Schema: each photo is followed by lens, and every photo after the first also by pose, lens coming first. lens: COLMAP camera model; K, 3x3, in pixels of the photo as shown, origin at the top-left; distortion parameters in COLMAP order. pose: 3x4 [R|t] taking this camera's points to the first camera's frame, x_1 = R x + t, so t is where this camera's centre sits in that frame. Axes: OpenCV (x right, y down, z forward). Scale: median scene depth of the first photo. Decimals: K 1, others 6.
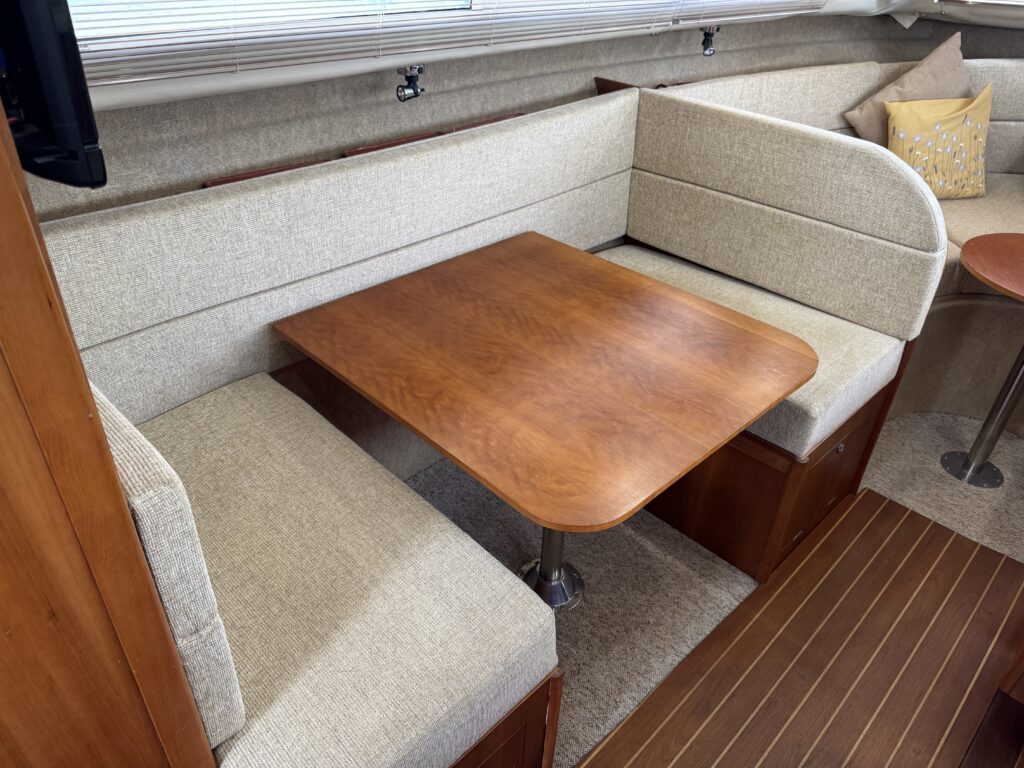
lens RADIAL K [[707.2, 0, 506.3], [0, 707.2, 384.0], [0, 0, 1]] dist [0.040733, -0.057808]
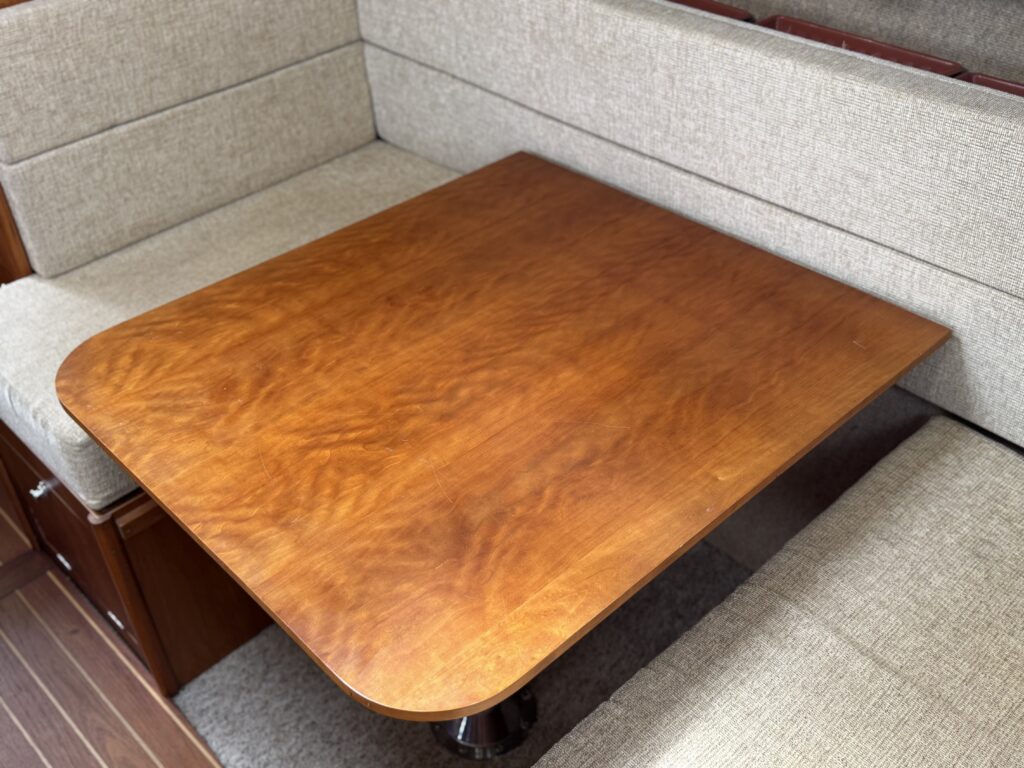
lens RADIAL K [[998.6, 0, 513.7], [0, 998.6, 382.9], [0, 0, 1]] dist [0.018344, 0.000000]
pose [[0.010233, 0.598670, -0.800930, 0.714349], [-0.545742, 0.674506, 0.497199, -0.449066], [0.837891, 0.432014, 0.333622, 0.696574]]
